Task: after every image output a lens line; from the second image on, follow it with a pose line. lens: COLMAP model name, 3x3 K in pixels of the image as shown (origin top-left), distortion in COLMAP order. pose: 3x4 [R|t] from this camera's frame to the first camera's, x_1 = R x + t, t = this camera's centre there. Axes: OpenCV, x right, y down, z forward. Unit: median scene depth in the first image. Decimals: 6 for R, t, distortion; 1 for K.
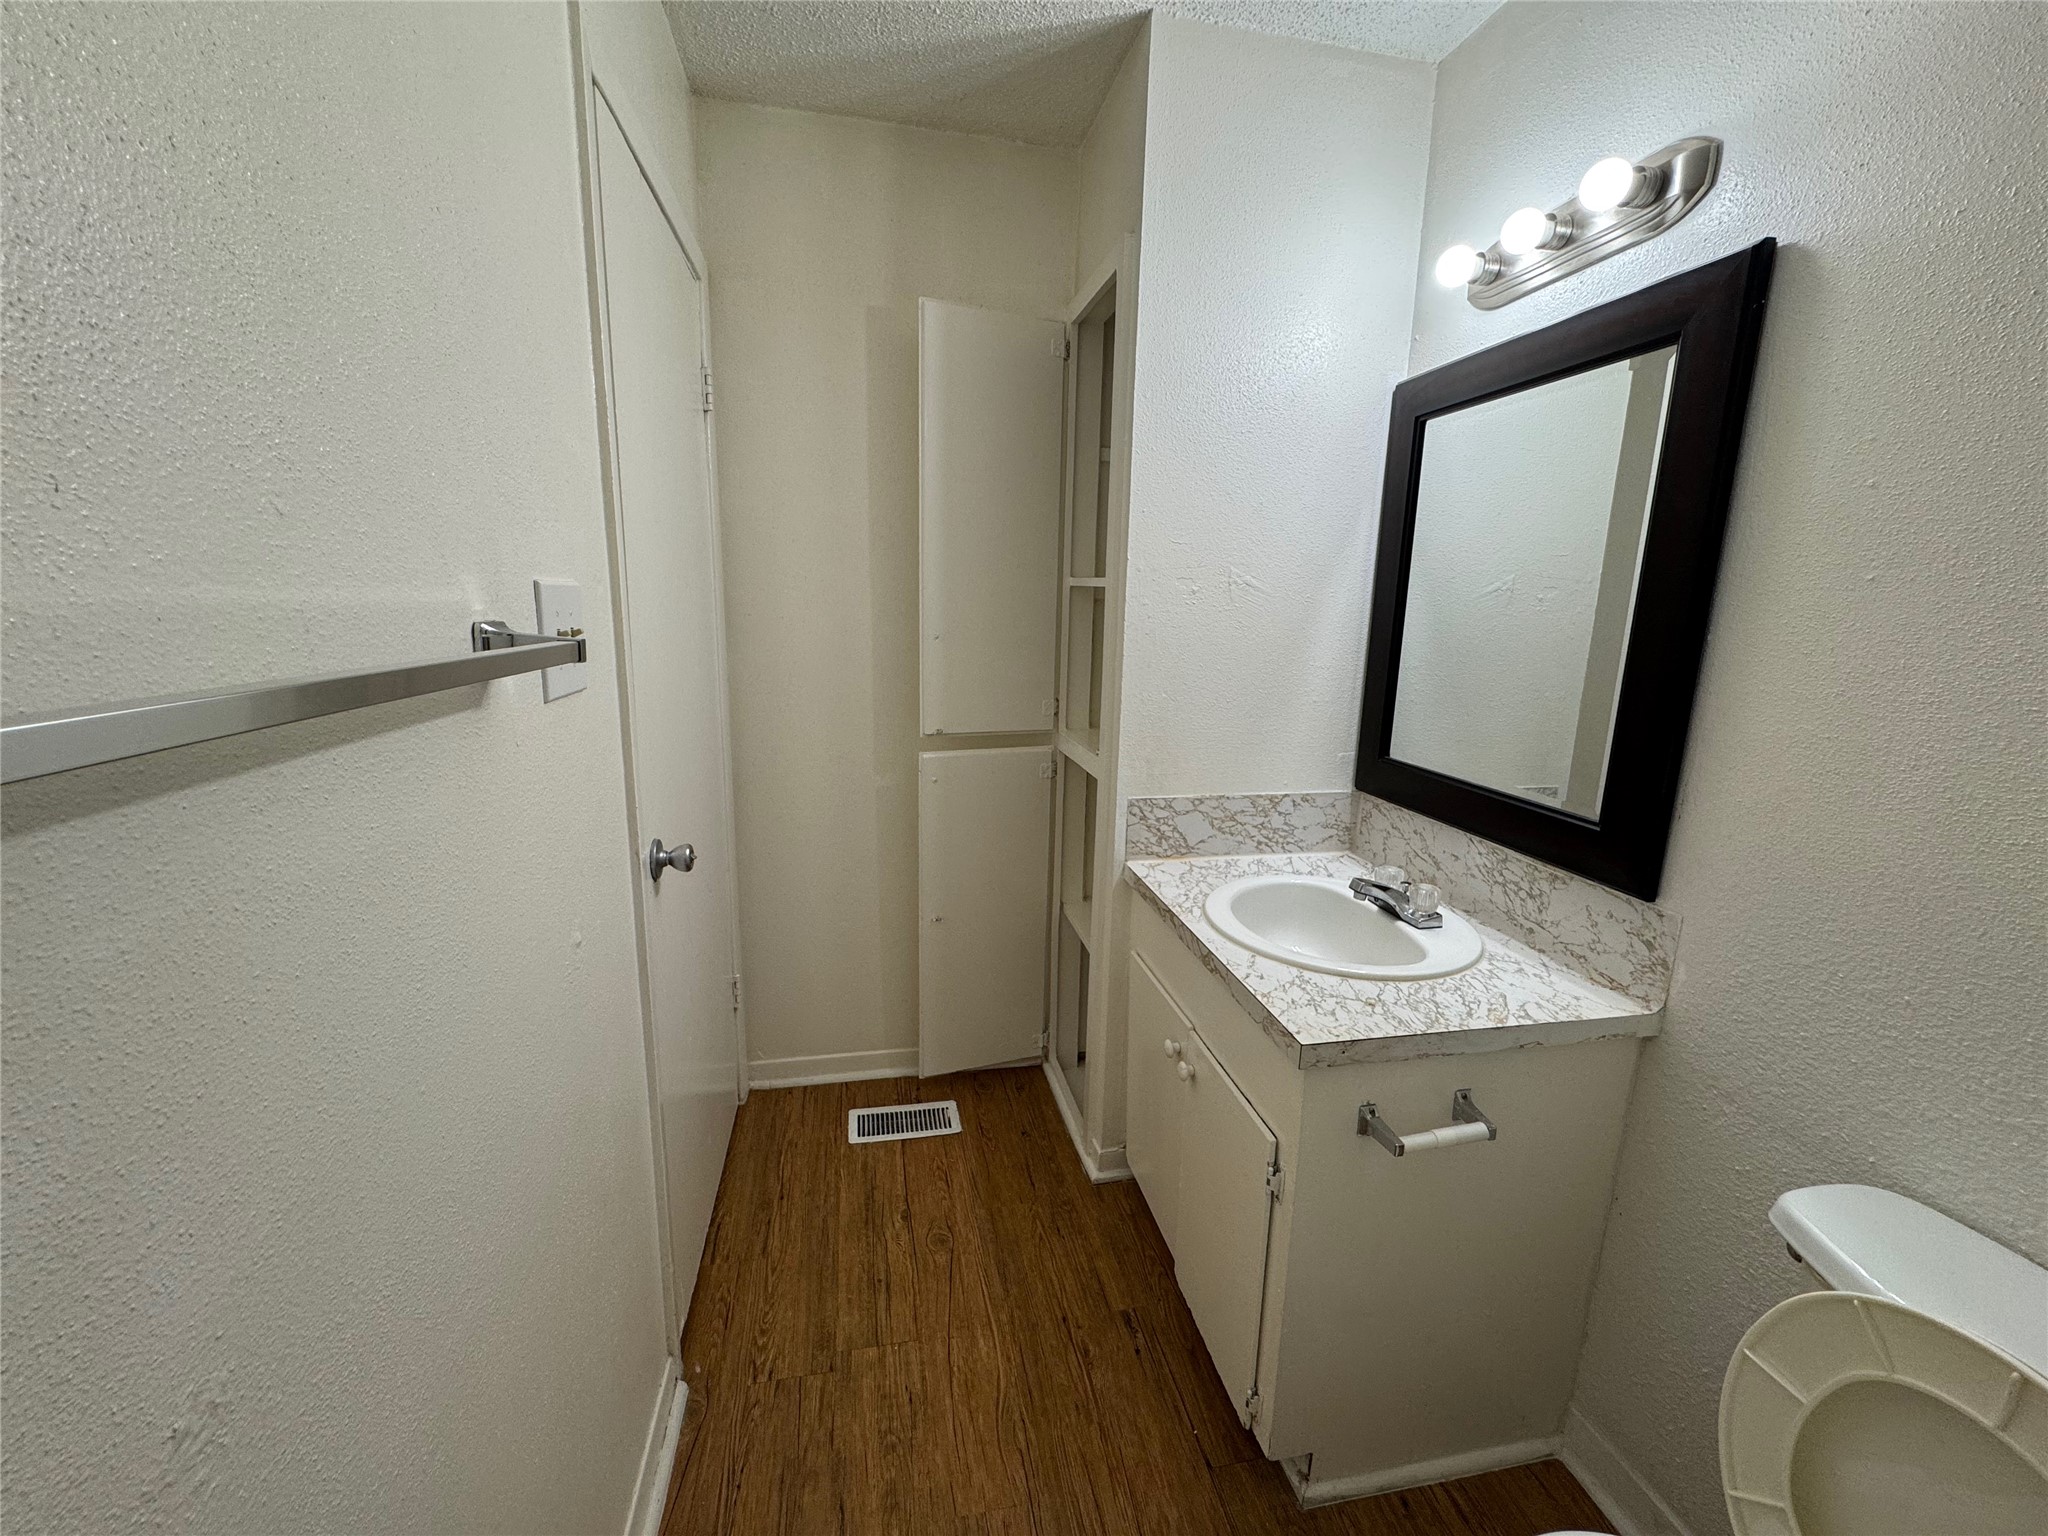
lens RADIAL K [[819.4, 0, 1021.6], [0, 819.4, 766.6], [0, 0, 1]] dist [-0.001892, 0.000319]
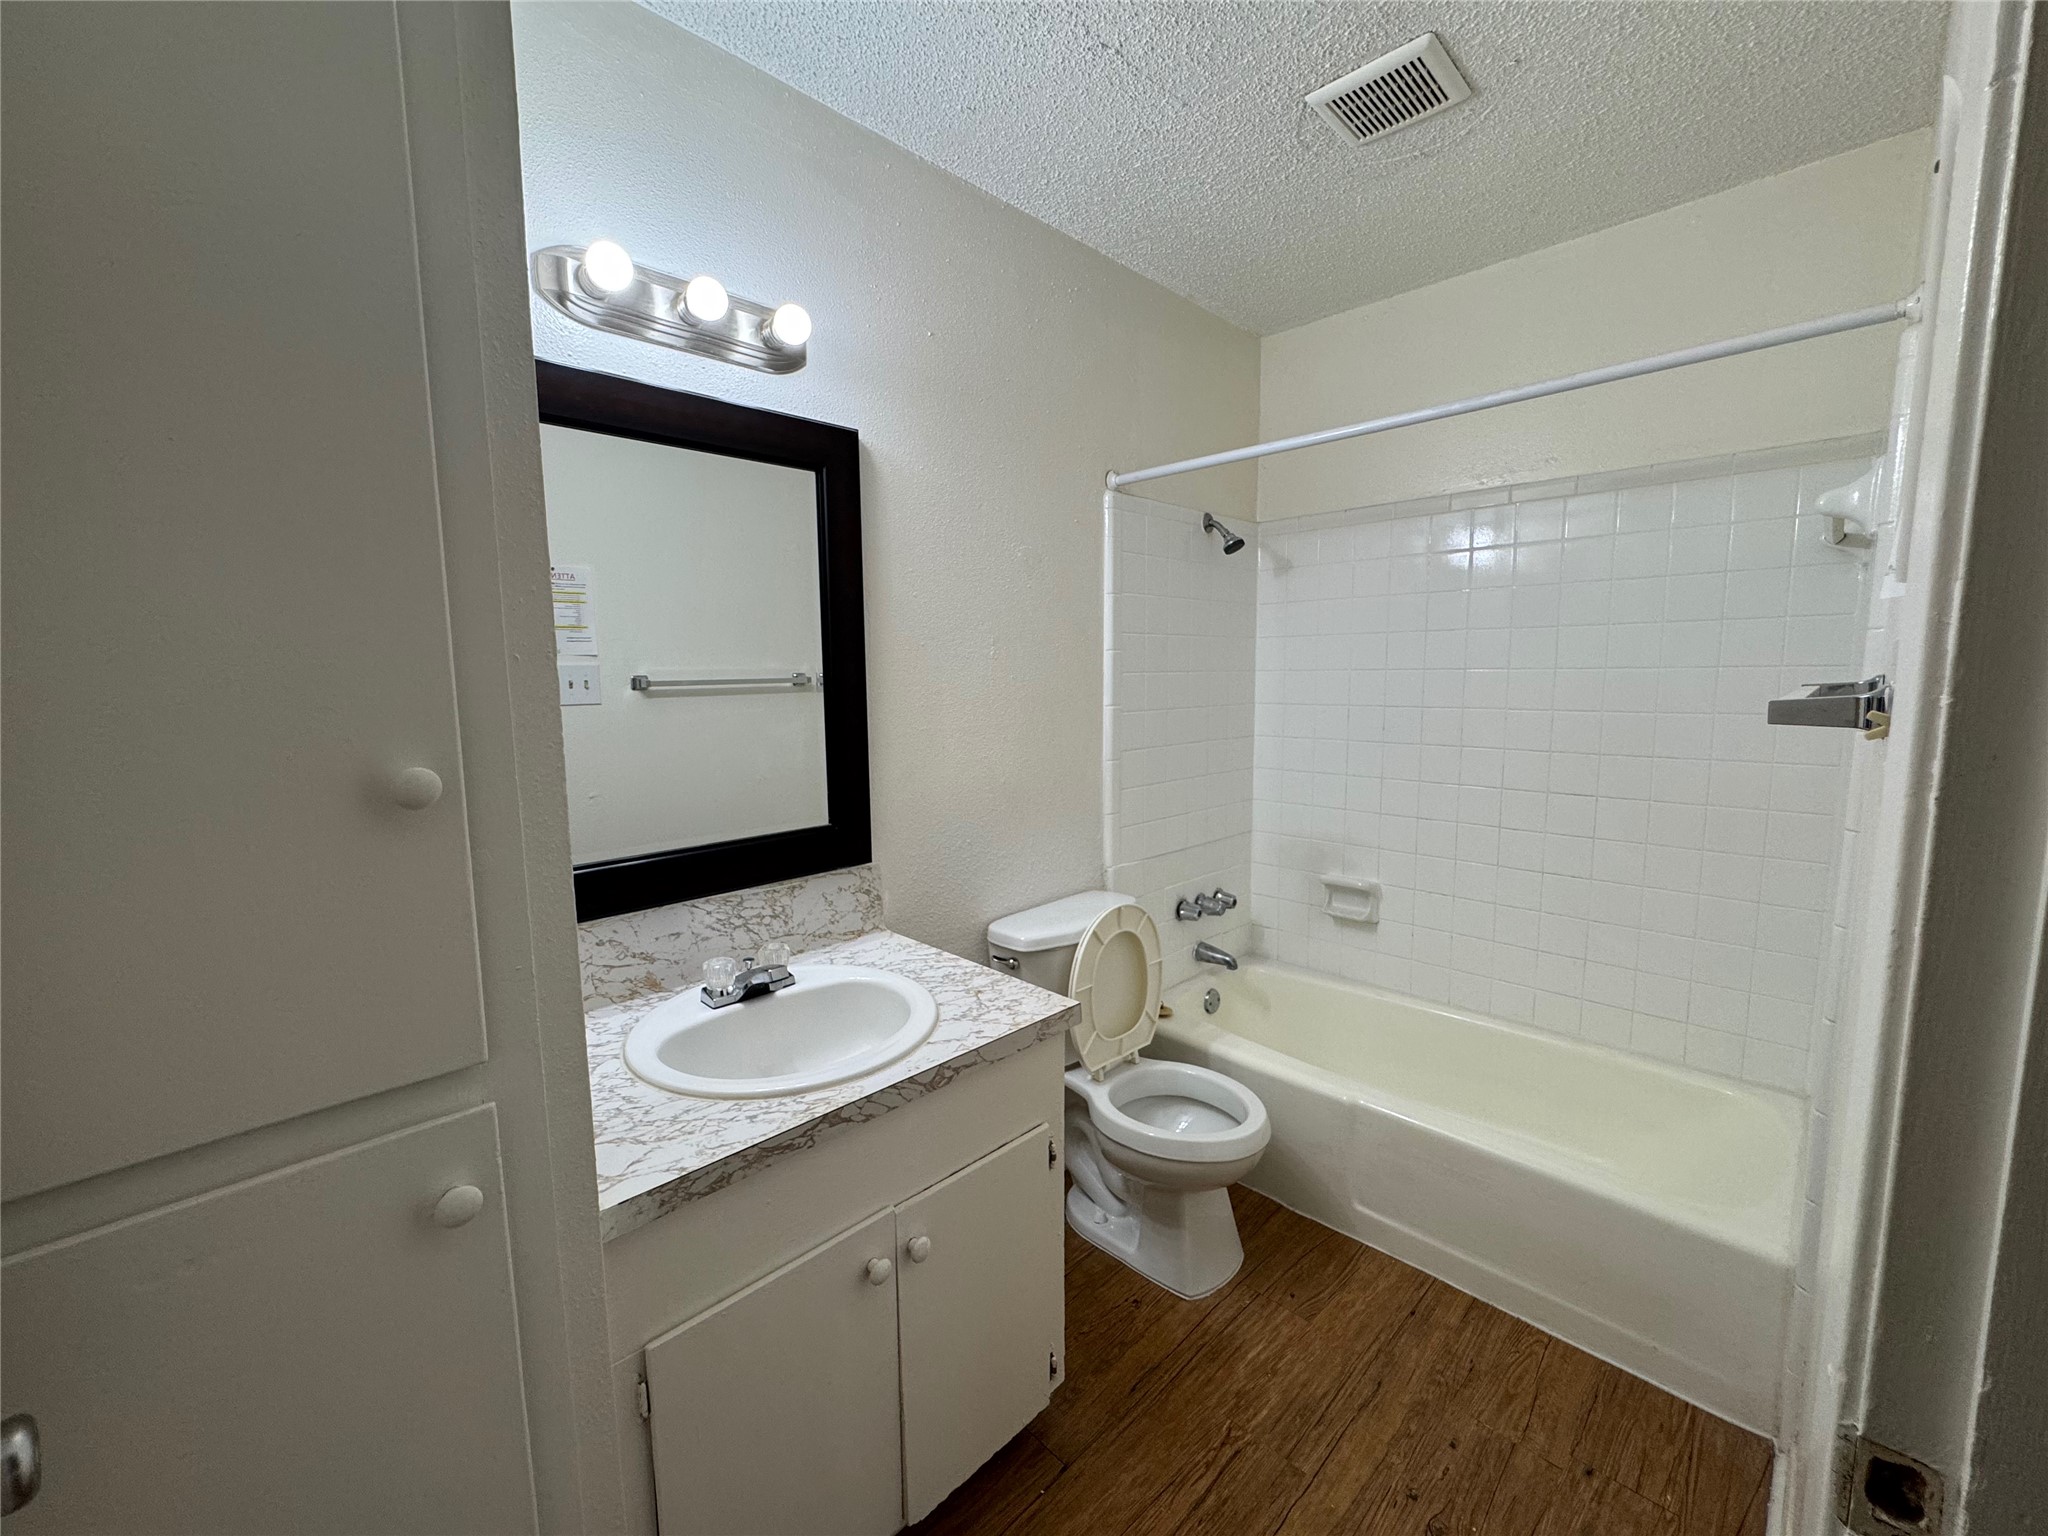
lens RADIAL K [[819.4, 0, 1021.6], [0, 819.4, 766.6], [0, 0, 1]] dist [-0.001892, 0.000319]
pose [[-0.556087, -0.114099, 0.823255, -0.492160], [0.164466, 0.955838, 0.243567, -0.269831], [-0.814689, 0.270842, -0.512763, 1.306459]]
